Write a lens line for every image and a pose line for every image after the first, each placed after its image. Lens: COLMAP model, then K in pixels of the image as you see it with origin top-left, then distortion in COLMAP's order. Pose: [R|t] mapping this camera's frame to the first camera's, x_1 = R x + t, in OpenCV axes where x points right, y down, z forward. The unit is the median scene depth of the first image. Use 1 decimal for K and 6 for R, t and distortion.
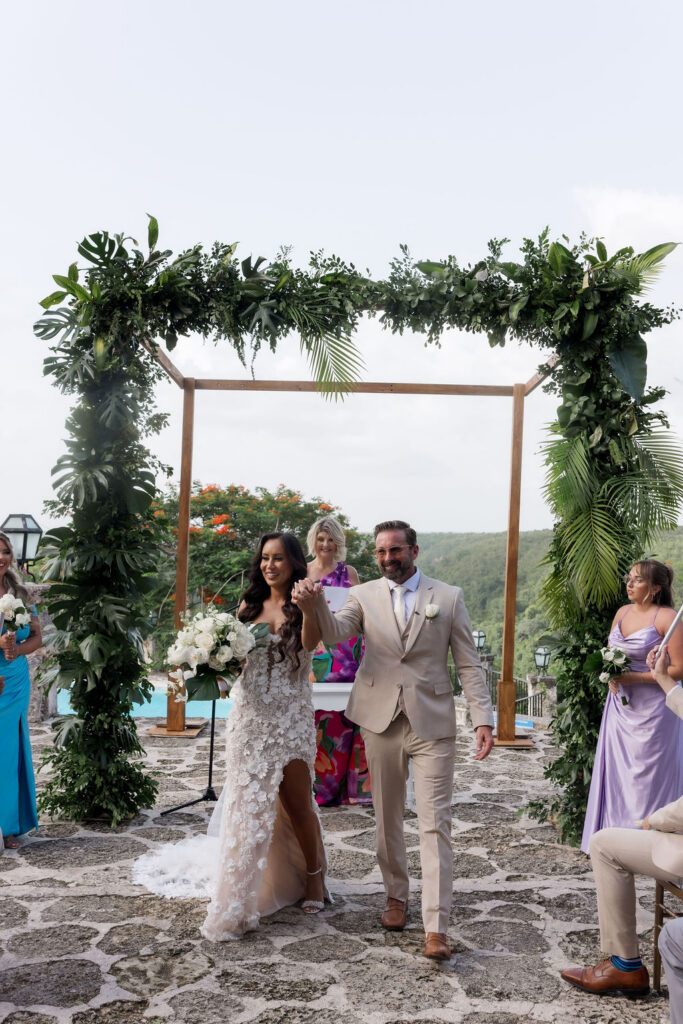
lens RADIAL K [[1029.8, 0, 342.6], [0, 1029.8, 518.4], [0, 0, 1]] dist [0.004947, 0.000000]
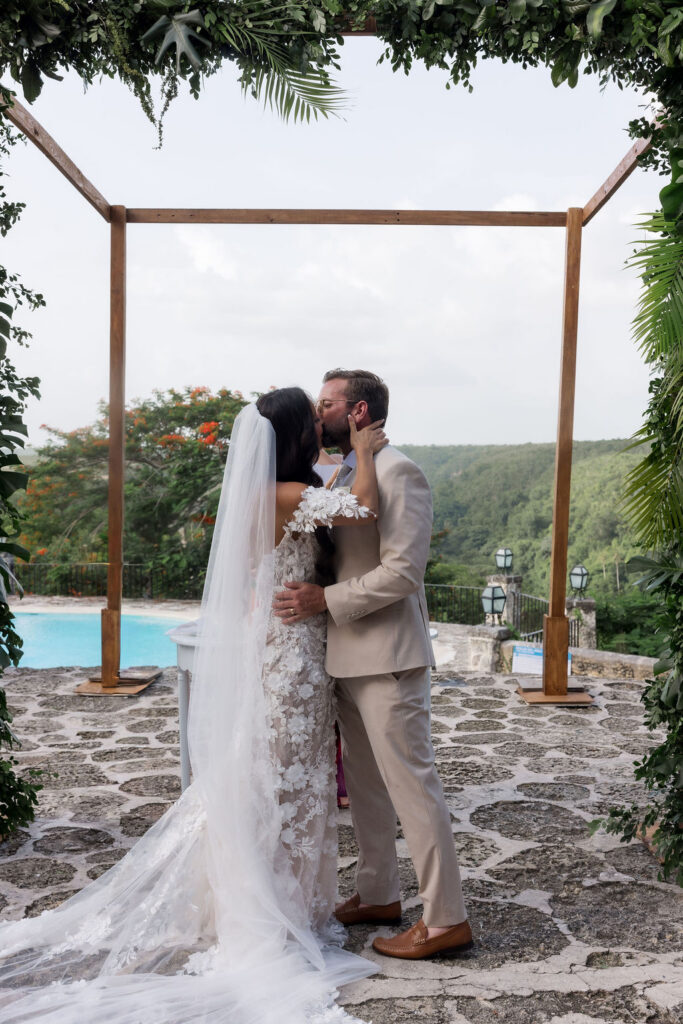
lens RADIAL K [[1029.8, 0, 364.4], [0, 1029.8, 513.4], [0, 0, 1]] dist [0.004947, 0.000000]
pose [[0.999930, -0.011265, 0.003562, 0.026530], [0.010972, 0.997232, 0.073533, 0.038789], [-0.004381, -0.073488, 0.997286, 0.369728]]
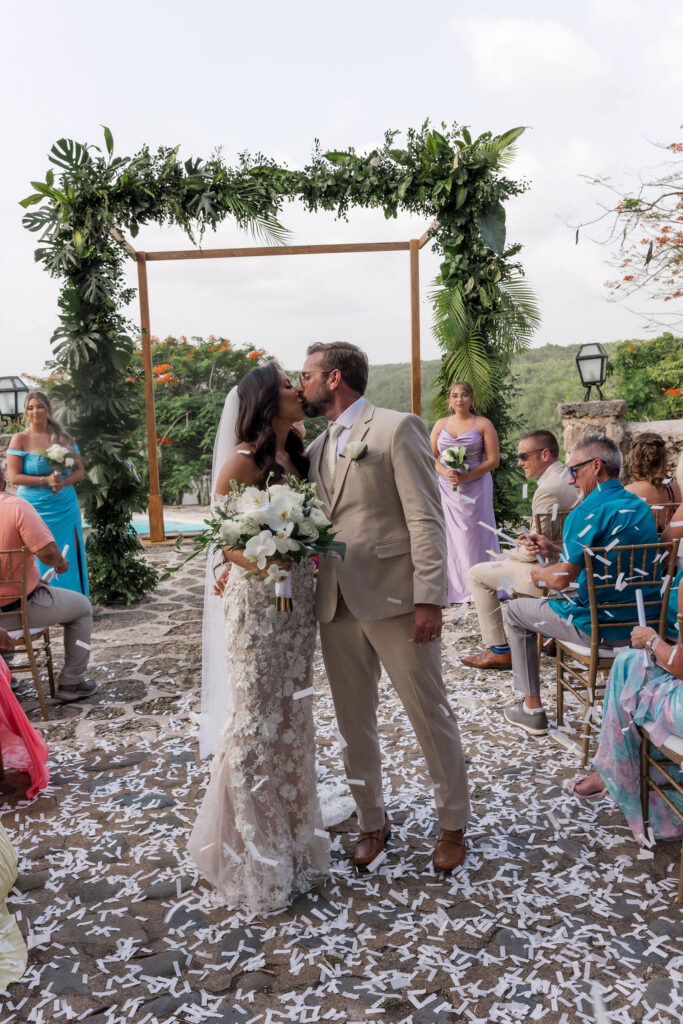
lens RADIAL K [[933.8, 0, 328.8], [0, 933.8, 504.6], [0, 0, 1]] dist [0.009313, 0.000000]
pose [[0.995731, -0.077875, 0.049554, -0.012038], [0.069223, 0.985137, 0.157207, -0.003986], [-0.061060, -0.153106, 0.986322, -0.195993]]
